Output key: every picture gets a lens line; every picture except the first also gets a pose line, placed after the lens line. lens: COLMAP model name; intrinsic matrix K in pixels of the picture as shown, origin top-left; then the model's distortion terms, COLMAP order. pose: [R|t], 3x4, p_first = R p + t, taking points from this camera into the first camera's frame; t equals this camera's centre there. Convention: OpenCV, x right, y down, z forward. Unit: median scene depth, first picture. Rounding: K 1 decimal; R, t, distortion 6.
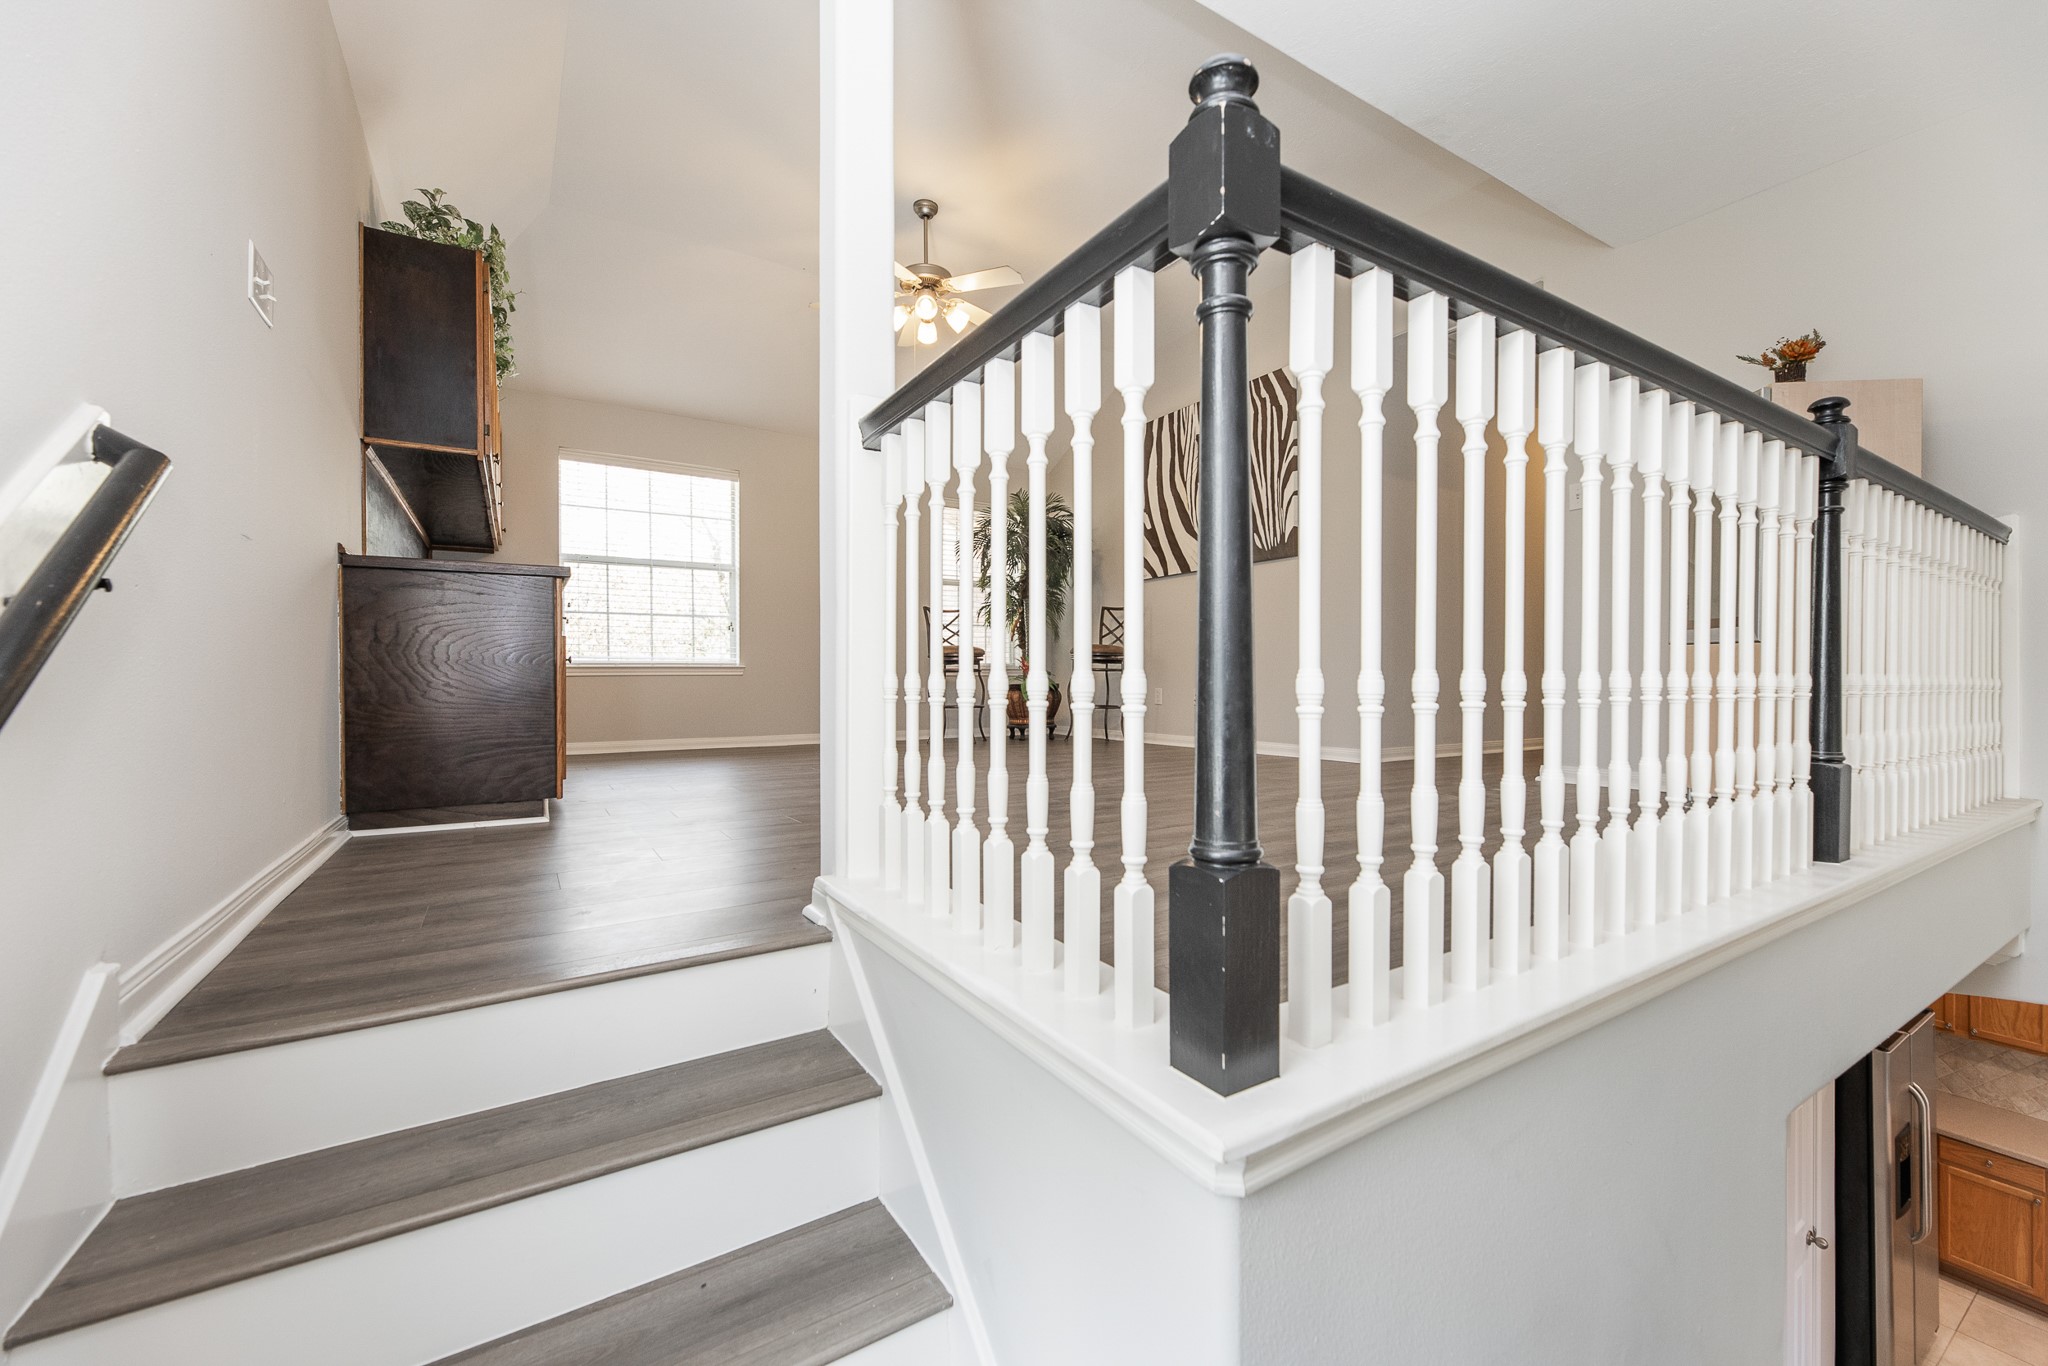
lens RADIAL K [[823.2, 0, 1029.6], [0, 823.2, 685.5], [0, 0, 1]] dist [-0.006549, 0.000741]
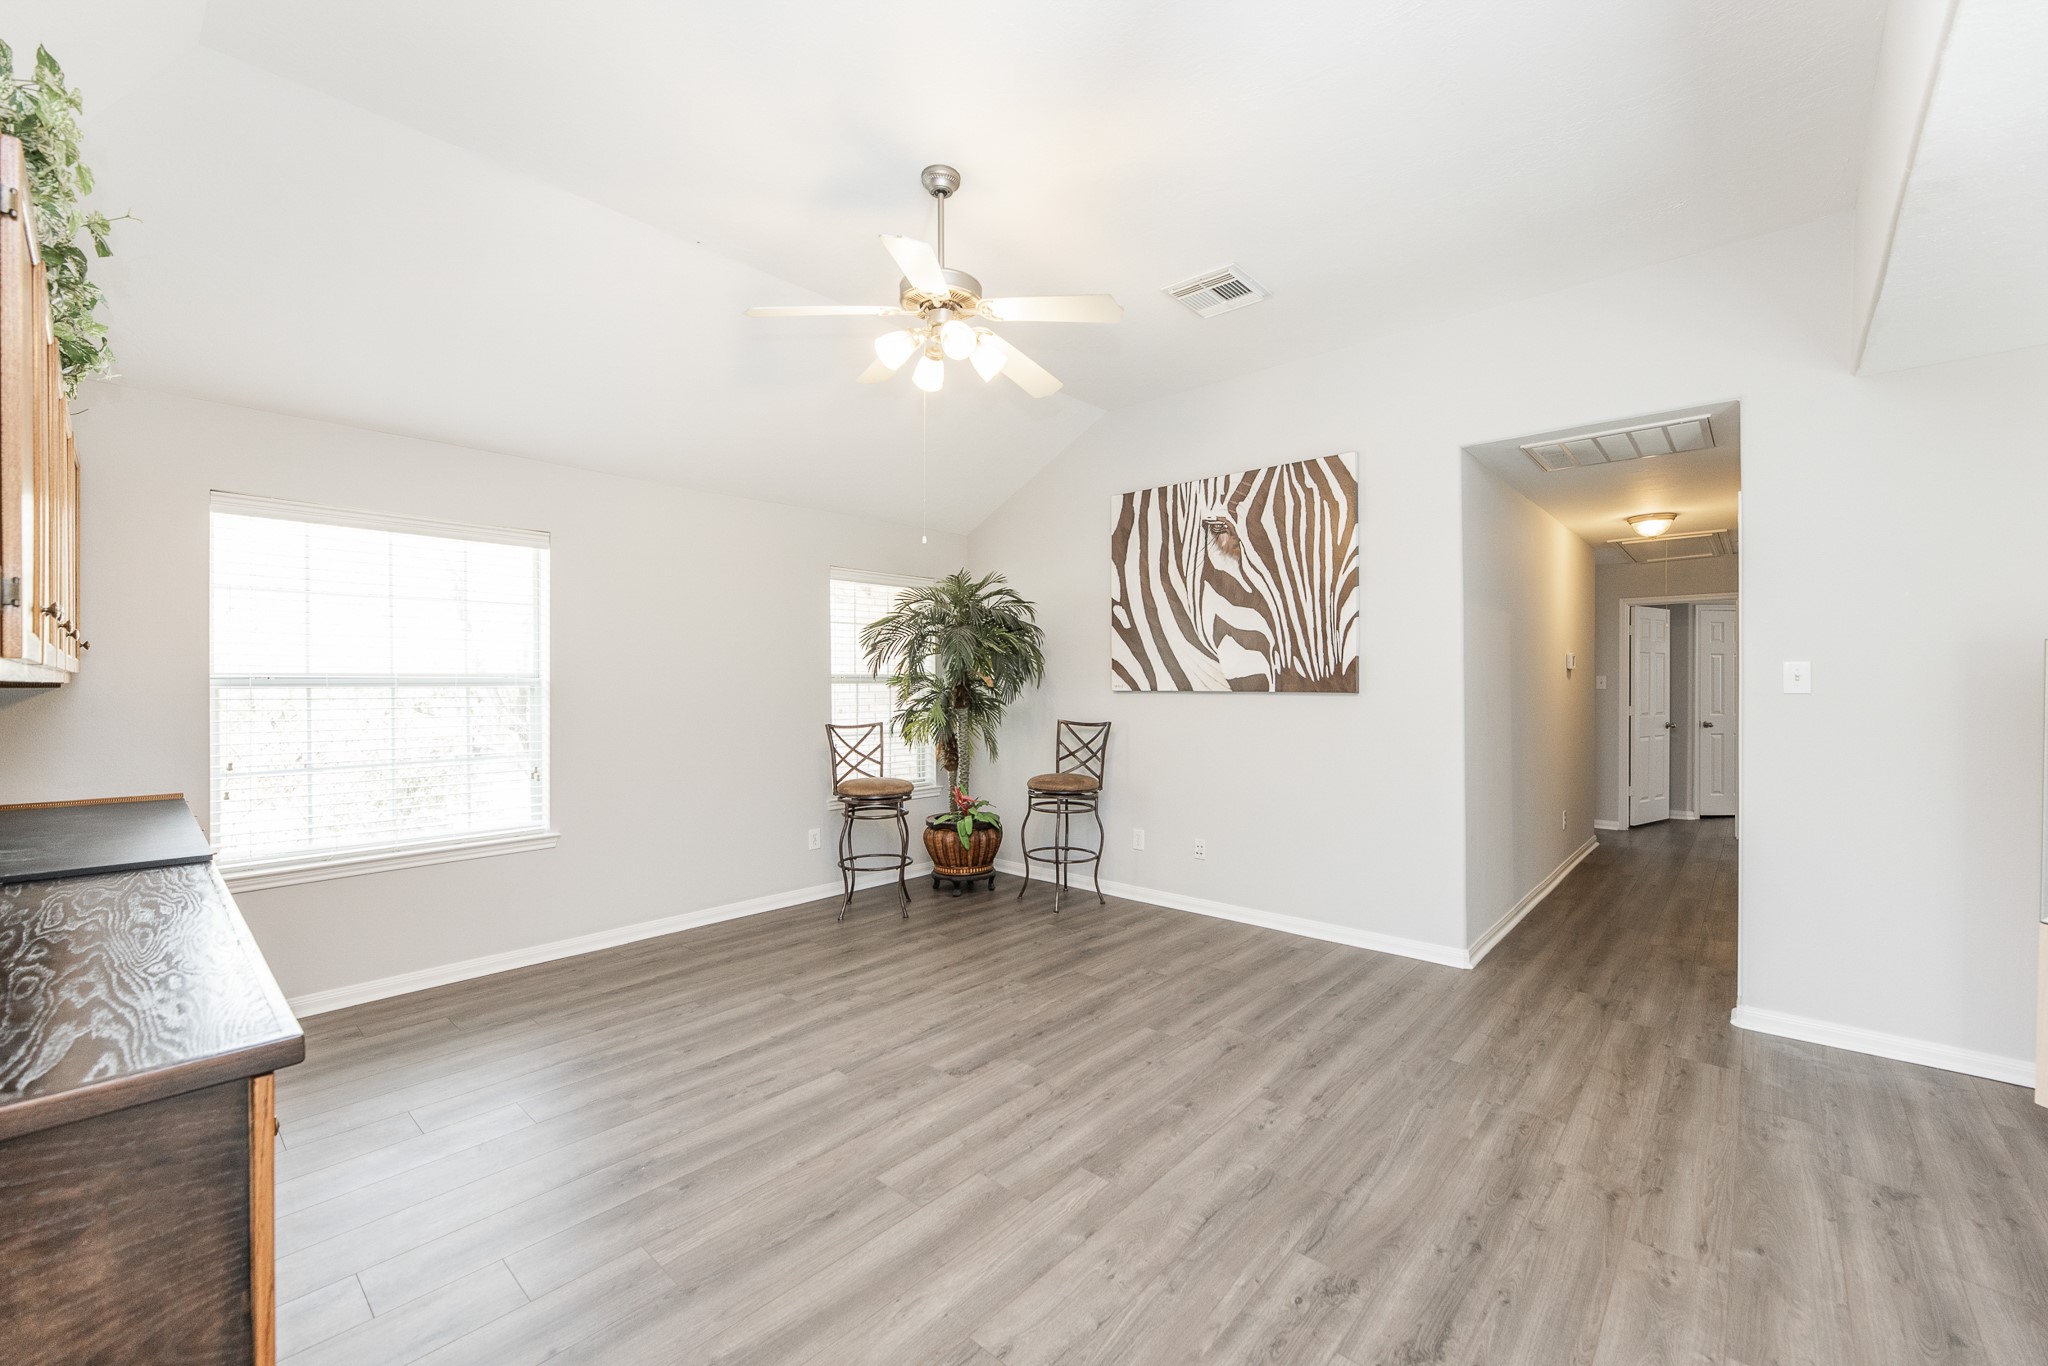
lens RADIAL K [[823.2, 0, 1028.2], [0, 823.2, 679.7], [0, 0, 1]] dist [-0.006549, 0.000741]
pose [[0.959724, -0.001650, 0.280939, -0.182311], [0.002794, 0.999989, -0.003674, -0.149394], [-0.280930, 0.004312, 0.959719, 0.289538]]
